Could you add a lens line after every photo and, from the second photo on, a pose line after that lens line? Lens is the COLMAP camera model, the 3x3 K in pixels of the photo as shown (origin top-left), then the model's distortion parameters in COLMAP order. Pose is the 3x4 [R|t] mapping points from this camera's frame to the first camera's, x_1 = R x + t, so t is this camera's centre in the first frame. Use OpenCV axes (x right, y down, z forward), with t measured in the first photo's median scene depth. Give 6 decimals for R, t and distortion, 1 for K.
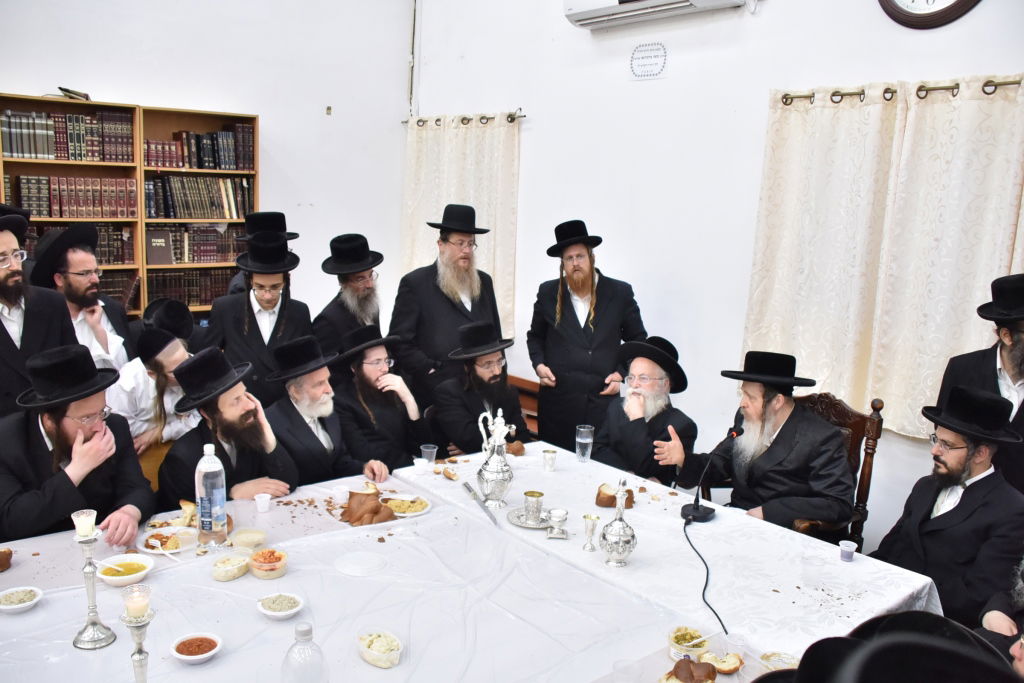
lens RADIAL K [[829.0, 0, 517.2], [0, 829.0, 342.0], [0, 0, 1]] dist [-0.058469, 0.032372]
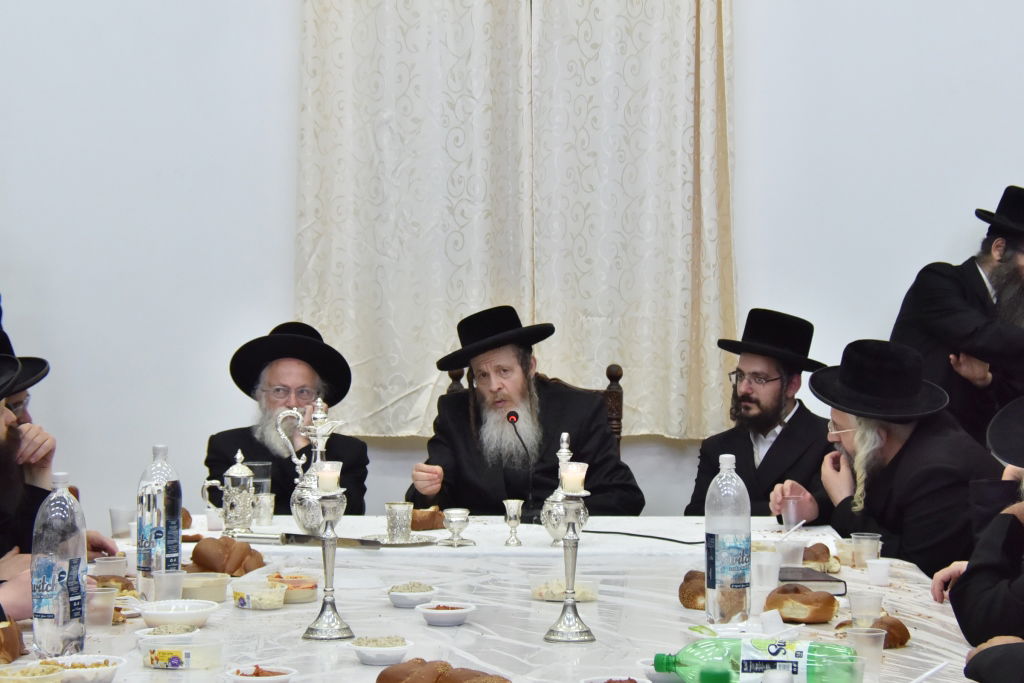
lens RADIAL K [[2710.4, 0, 516.0], [0, 2710.4, 340.6], [0, 0, 1]] dist [0.403583, 0.000000]
pose [[0.684272, -0.072670, 0.725597, -1.110662], [0.157075, 0.986353, -0.049344, 0.125618], [-0.712109, 0.147738, 0.686348, -0.490668]]
